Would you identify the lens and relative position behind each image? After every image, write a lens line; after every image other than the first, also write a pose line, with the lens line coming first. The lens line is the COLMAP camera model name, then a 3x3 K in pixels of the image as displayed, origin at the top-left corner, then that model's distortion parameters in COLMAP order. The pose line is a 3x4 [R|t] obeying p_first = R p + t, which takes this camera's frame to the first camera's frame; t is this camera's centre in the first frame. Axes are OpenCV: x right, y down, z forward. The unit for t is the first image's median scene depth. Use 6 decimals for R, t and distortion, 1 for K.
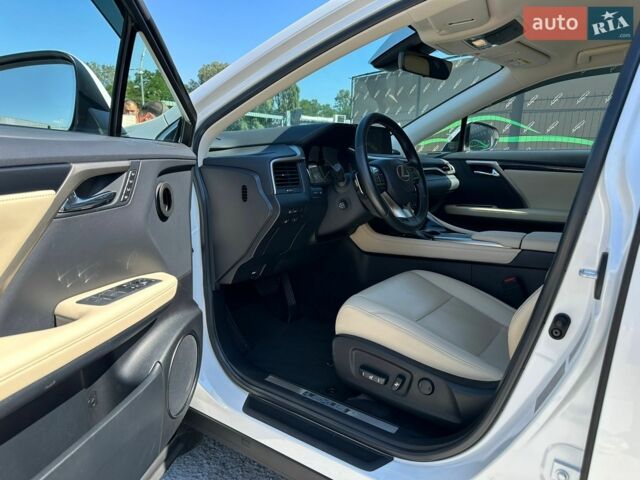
lens RADIAL K [[461.1, 0, 320.0], [0, 461.1, 240.0], [0, 0, 1]] dist [-0.000182, 0.000373]
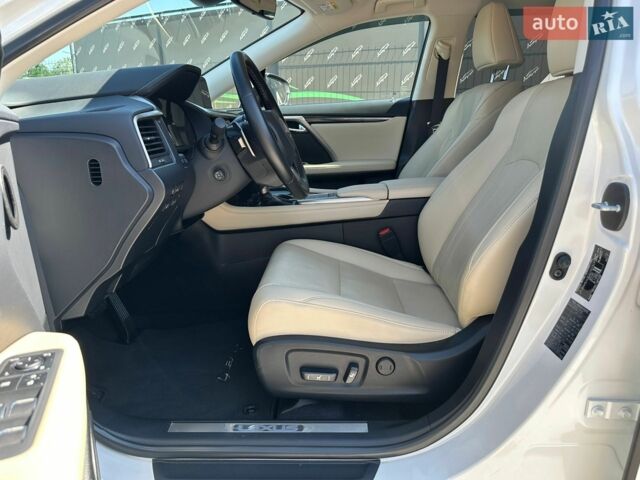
lens RADIAL K [[455.2, 0, 320.0], [0, 455.2, 240.0], [0, 0, 1]] dist [0.117600, -0.238903]
pose [[0.823534, -0.190673, 0.534261, -0.240517], [0.151972, 0.981548, 0.116050, -0.032932], [-0.546531, -0.014378, 0.837316, 0.272283]]
